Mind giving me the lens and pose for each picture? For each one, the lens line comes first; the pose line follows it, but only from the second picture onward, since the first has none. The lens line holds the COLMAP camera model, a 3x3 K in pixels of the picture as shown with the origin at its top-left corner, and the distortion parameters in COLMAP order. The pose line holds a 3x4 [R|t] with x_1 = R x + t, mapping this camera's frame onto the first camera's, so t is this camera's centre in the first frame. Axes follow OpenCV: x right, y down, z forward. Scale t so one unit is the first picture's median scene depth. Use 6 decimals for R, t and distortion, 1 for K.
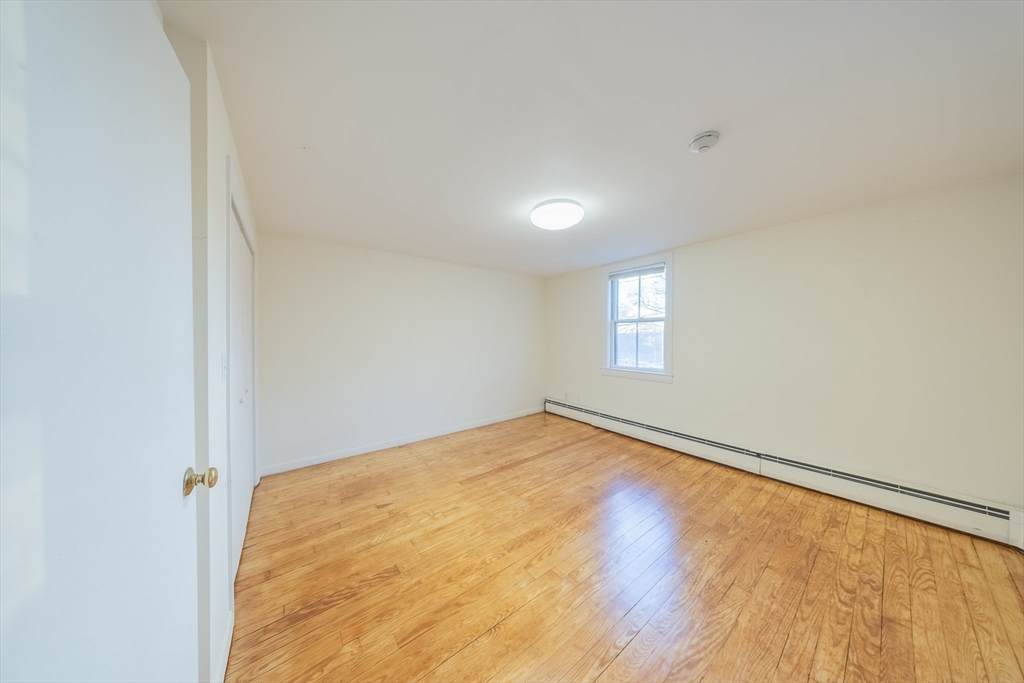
lens RADIAL K [[299.8, 0, 513.6], [0, 299.8, 337.1], [0, 0, 1]] dist [0.000544, -0.000216]
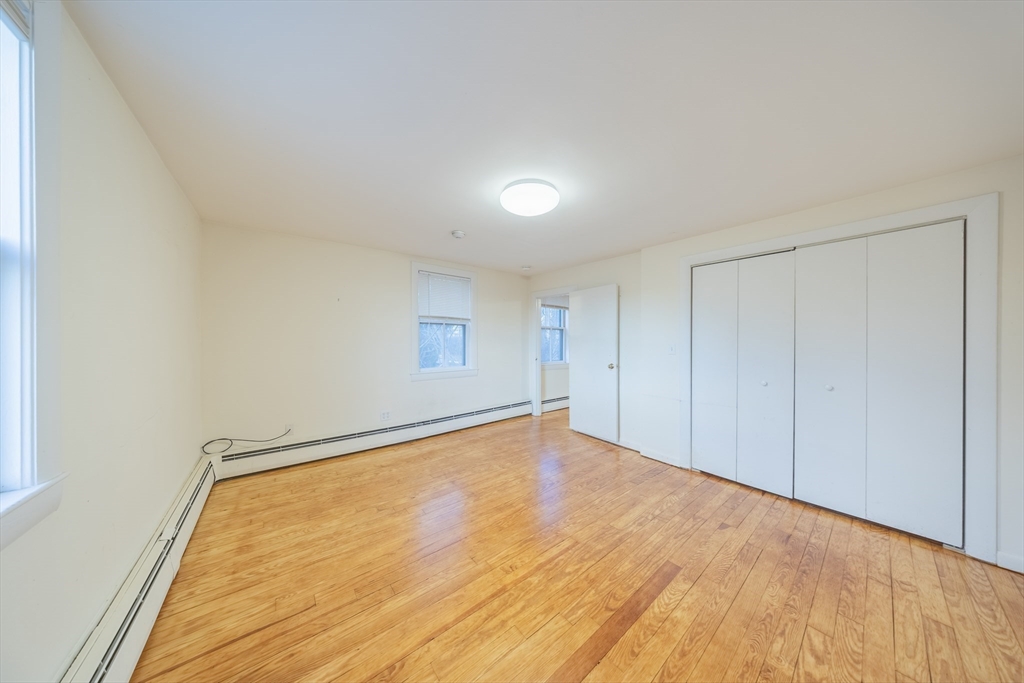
lens RADIAL K [[299.8, 0, 512.7], [0, 299.8, 341.8], [0, 0, 1]] dist [0.000544, -0.000216]
pose [[-0.999833, -0.000431, -0.018274, 0.195675], [-0.000573, 0.999970, 0.007758, 0.010980], [0.018270, 0.007767, -0.999803, 1.783066]]
